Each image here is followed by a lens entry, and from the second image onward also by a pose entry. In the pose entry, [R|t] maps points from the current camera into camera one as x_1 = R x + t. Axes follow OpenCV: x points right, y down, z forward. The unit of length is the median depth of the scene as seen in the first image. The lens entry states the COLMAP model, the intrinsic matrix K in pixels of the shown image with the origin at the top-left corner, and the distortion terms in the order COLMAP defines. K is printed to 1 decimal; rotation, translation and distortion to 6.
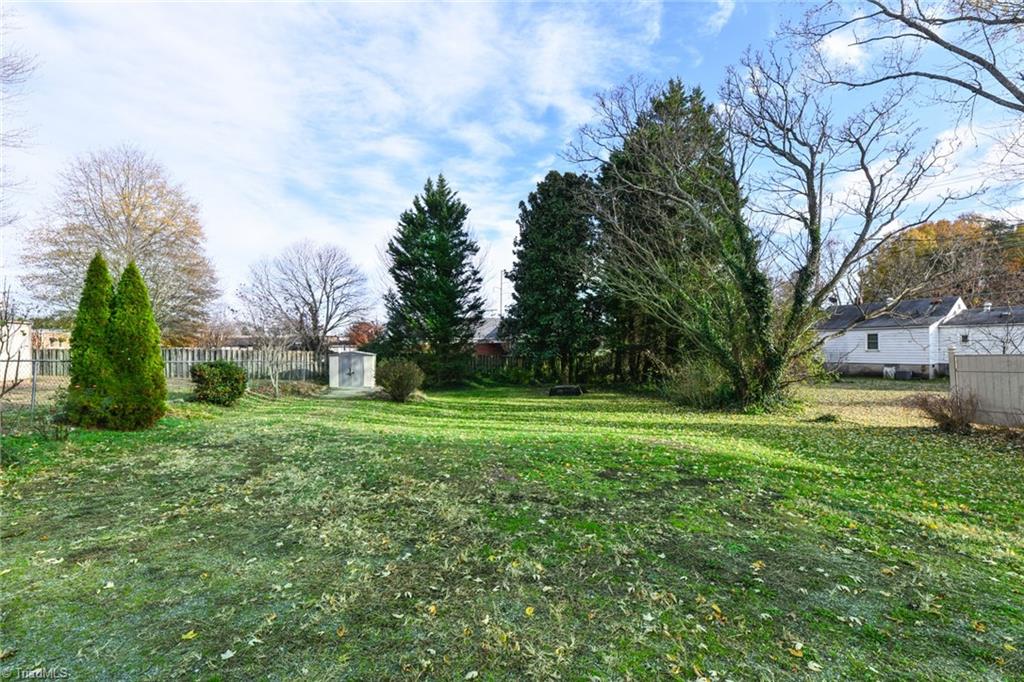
lens RADIAL K [[426.8, 0, 523.6], [0, 426.8, 343.7], [0, 0, 1]] dist [0.000665, 0.000063]
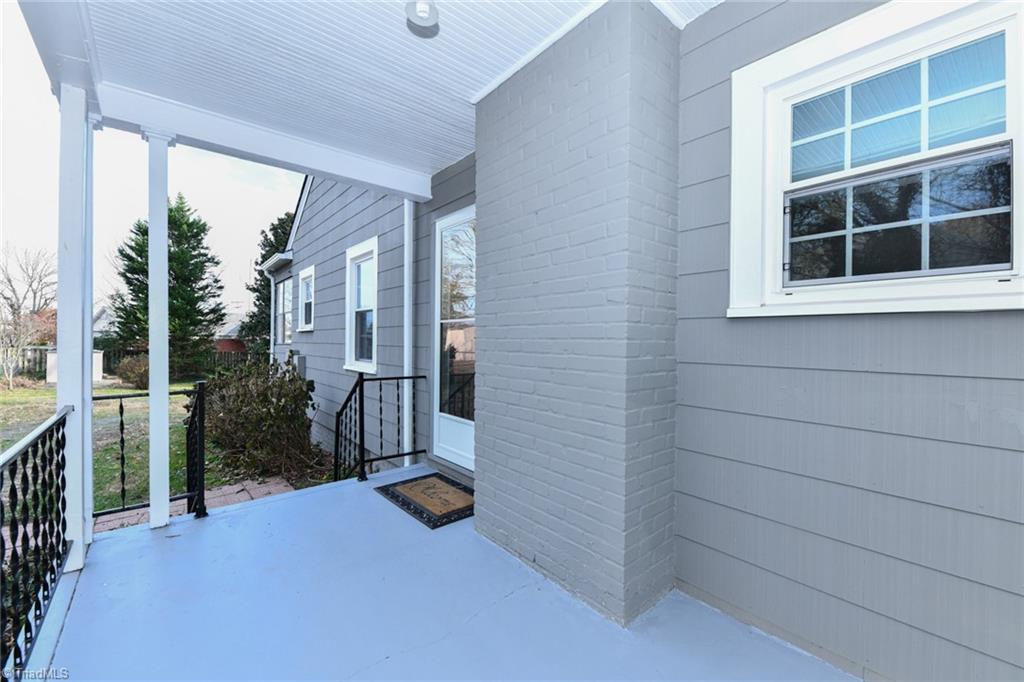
lens RADIAL K [[410.3, 0, 512.0], [0, 410.3, 341.0], [0, 0, 1]] dist [0.024151, -0.010715]
pose [[0.871343, 0.016474, 0.490399, 0.039686], [-0.020853, 0.999777, 0.003466, -0.024834], [-0.490232, -0.013246, 0.871491, -0.403999]]
